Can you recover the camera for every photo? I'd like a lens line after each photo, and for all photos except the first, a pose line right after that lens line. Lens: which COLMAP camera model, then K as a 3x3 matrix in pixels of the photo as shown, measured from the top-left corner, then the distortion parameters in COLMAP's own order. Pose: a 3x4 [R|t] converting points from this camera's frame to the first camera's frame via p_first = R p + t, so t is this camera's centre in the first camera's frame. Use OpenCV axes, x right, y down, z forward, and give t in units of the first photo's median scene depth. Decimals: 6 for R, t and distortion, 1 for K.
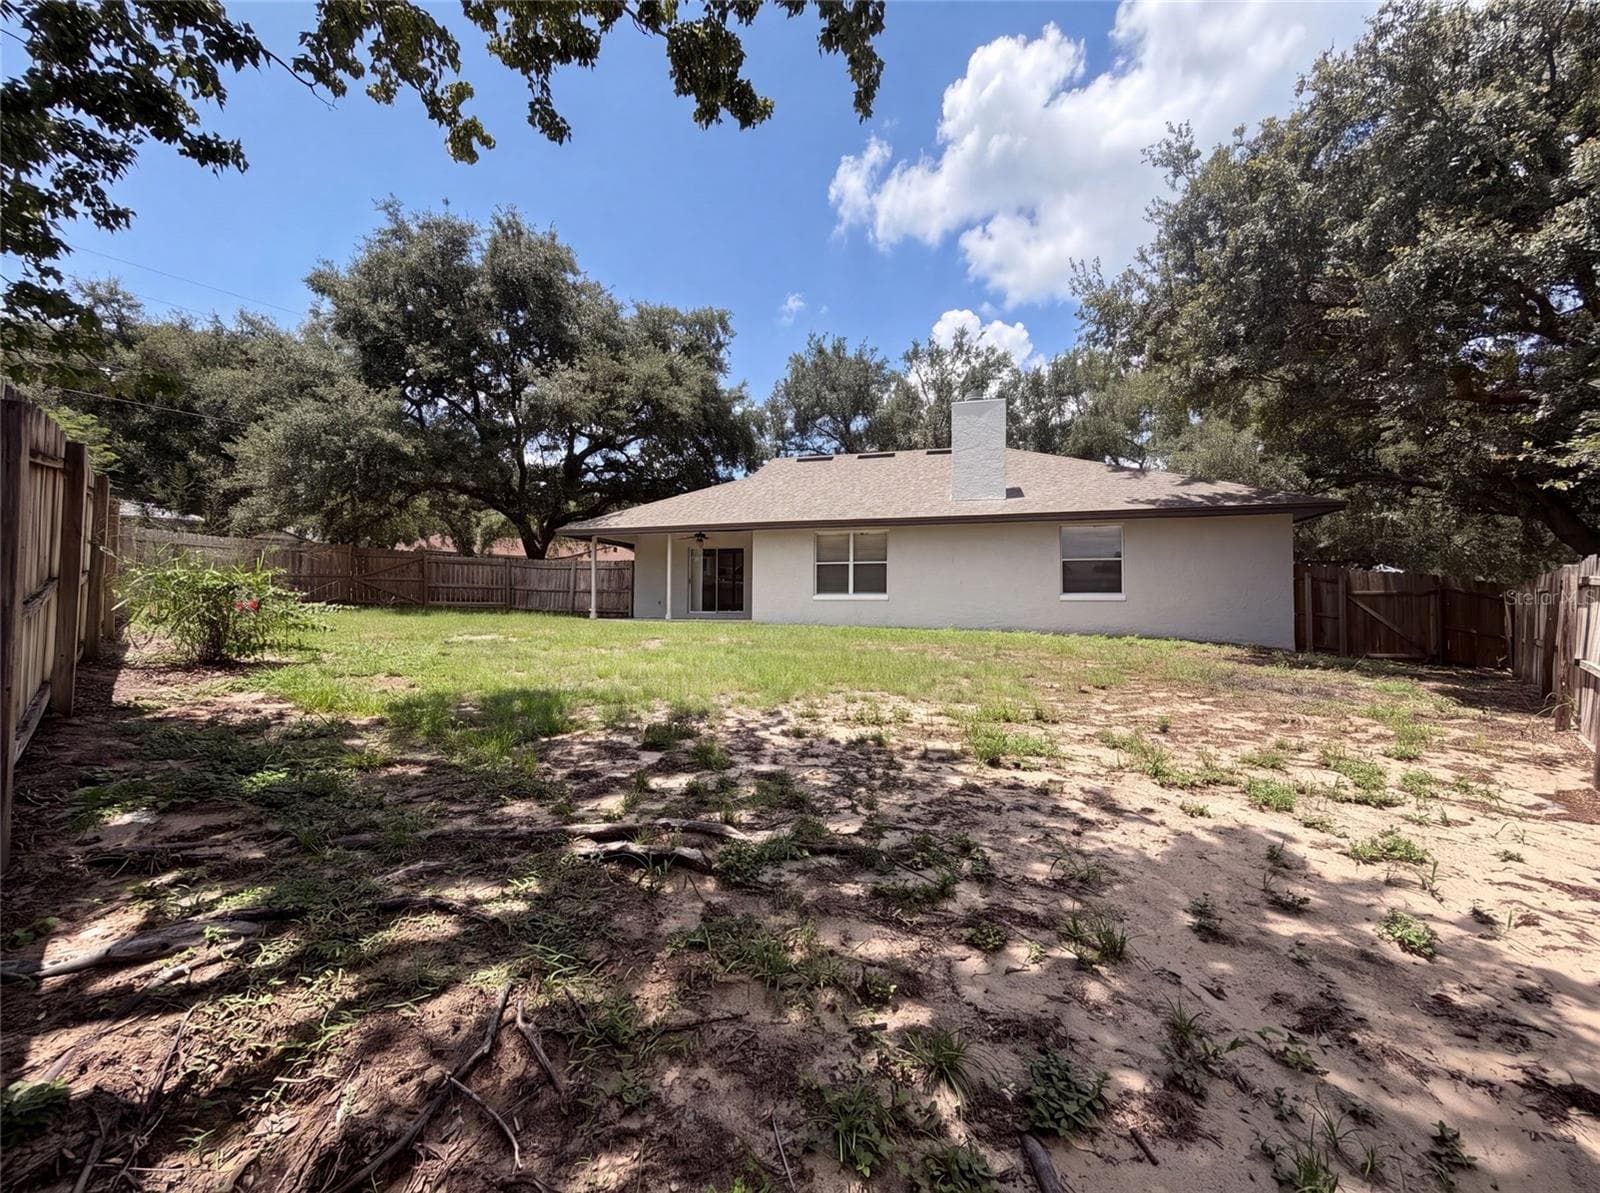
lens RADIAL K [[638.1, 0, 796.8], [0, 638.1, 593.9], [0, 0, 1]] dist [-0.000704, -0.000098]
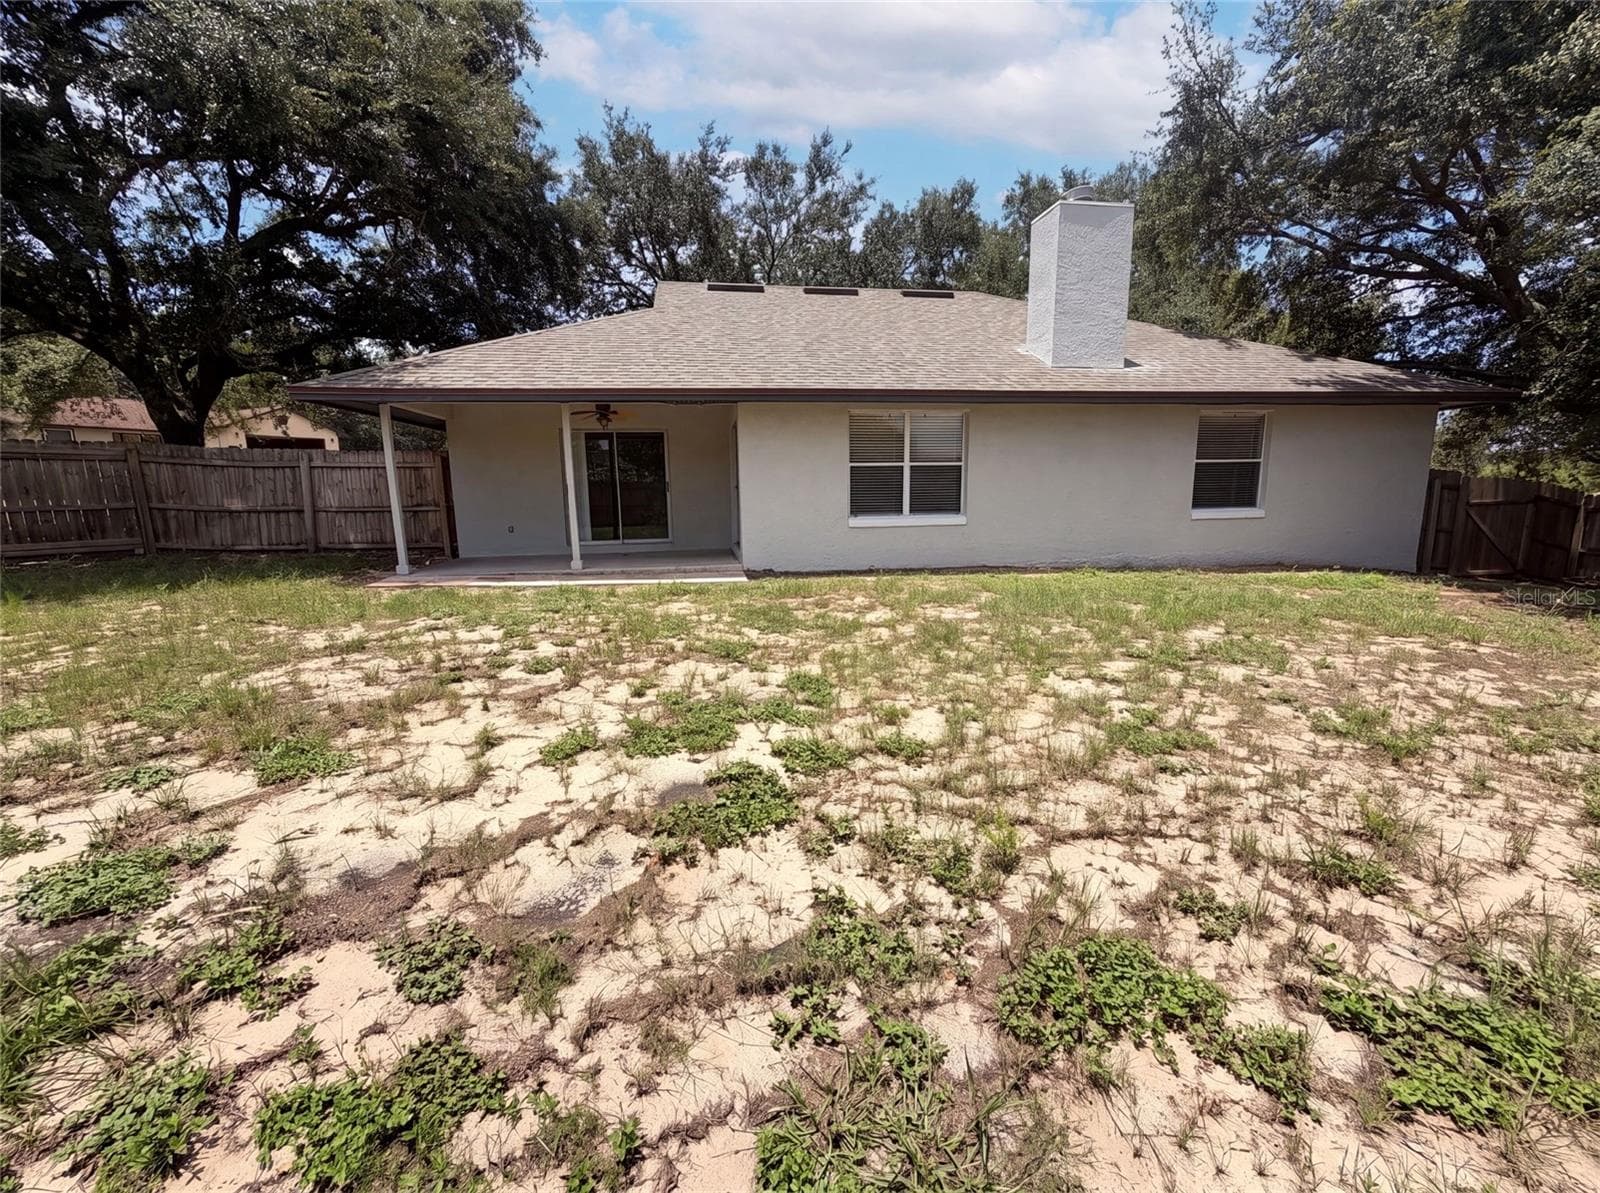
lens RADIAL K [[638.1, 0, 796.8], [0, 638.1, 593.9], [0, 0, 1]] dist [-0.000704, -0.000098]
pose [[0.913366, -0.086290, 0.397891, -0.261390], [0.009466, 0.981519, 0.191131, -0.043732], [-0.407030, -0.170806, 0.897303, 0.468312]]
